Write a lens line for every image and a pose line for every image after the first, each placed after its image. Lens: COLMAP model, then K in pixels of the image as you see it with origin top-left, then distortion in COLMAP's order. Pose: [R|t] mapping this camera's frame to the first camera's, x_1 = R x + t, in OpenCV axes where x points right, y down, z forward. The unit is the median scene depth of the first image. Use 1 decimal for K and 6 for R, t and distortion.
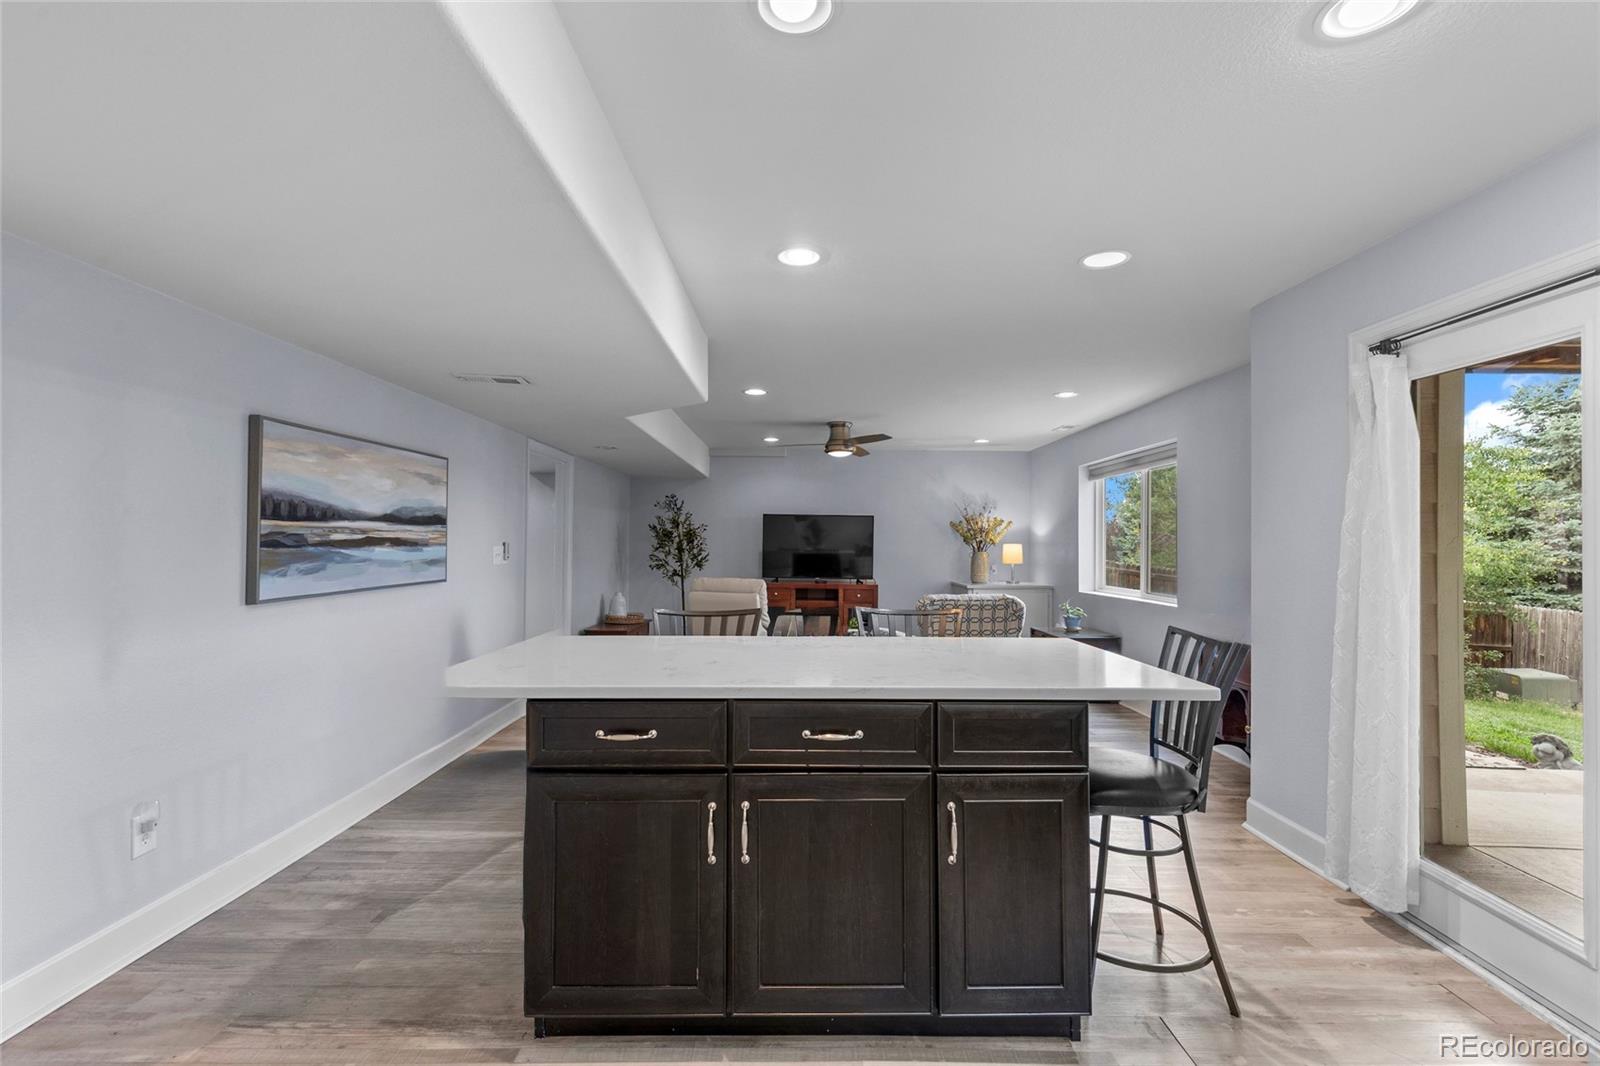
lens RADIAL K [[728.5, 0, 799.2], [0, 728.5, 542.8], [0, 0, 1]] dist [-0.001529, -0.000031]
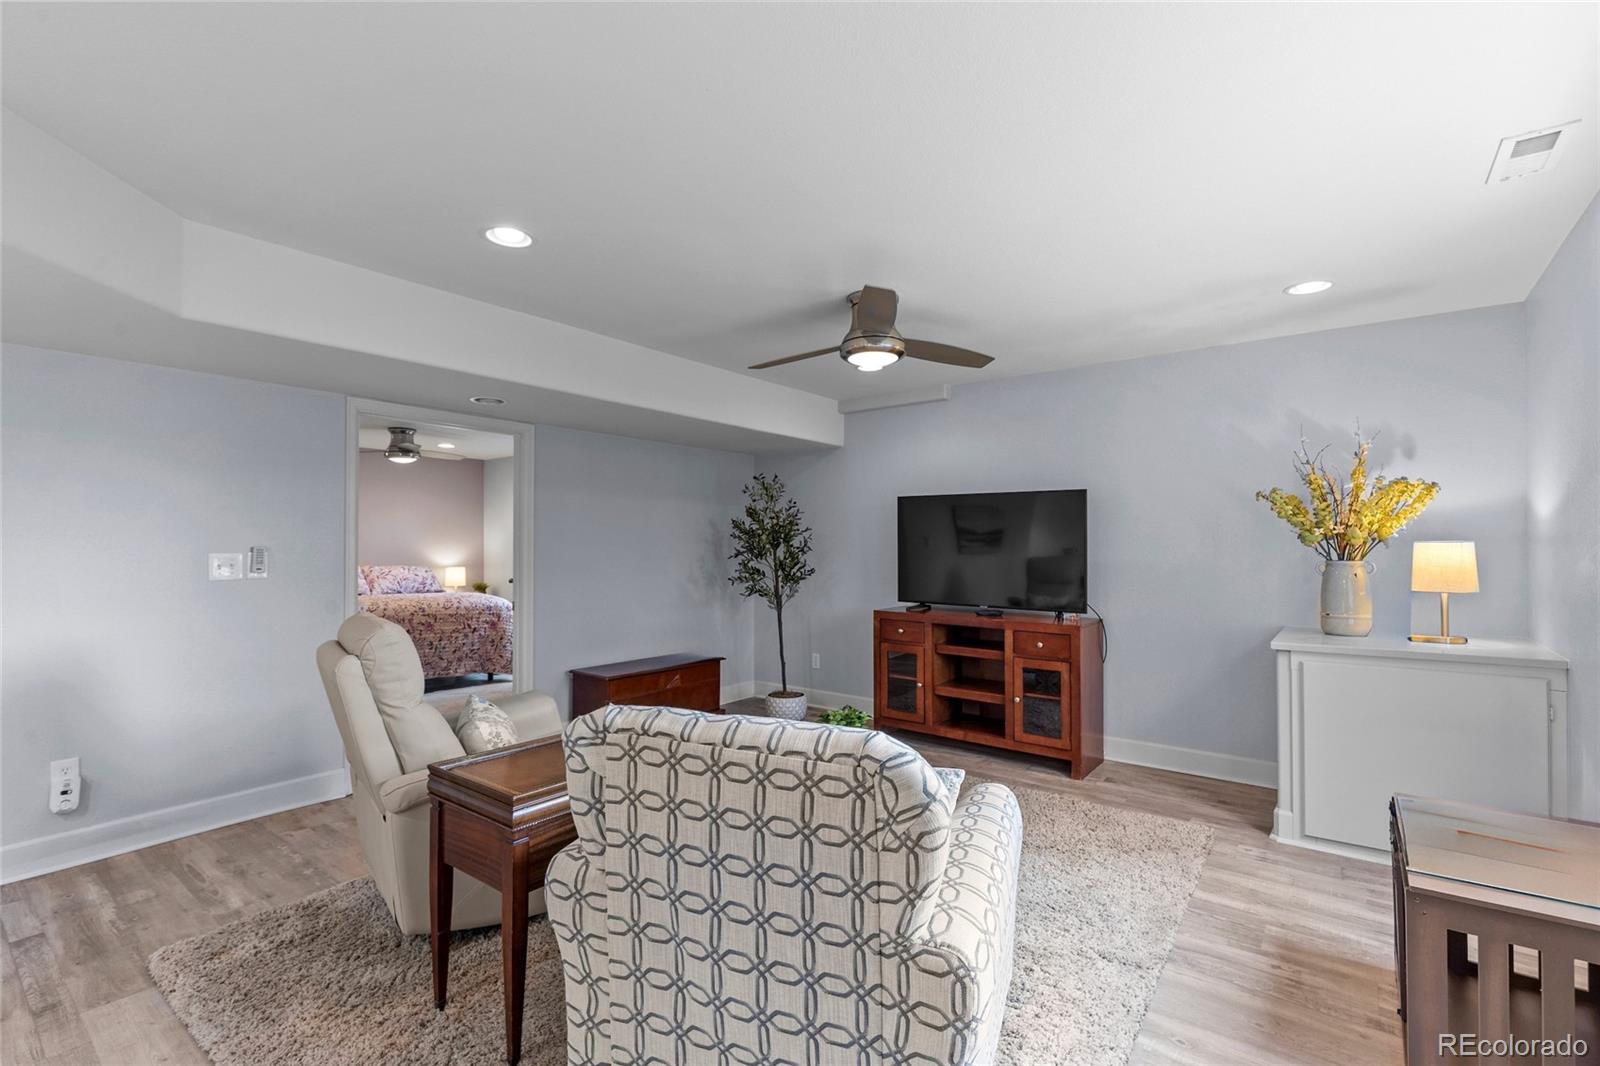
lens RADIAL K [[715.0, 0, 794.9], [0, 715.0, 555.3], [0, 0, 1]] dist [0.000128, 0.000108]
pose [[0.787627, -0.001398, -0.616151, 0.282156], [0.006873, 0.999955, 0.006517, 0.004805], [0.616114, -0.009368, 0.787601, 0.540124]]
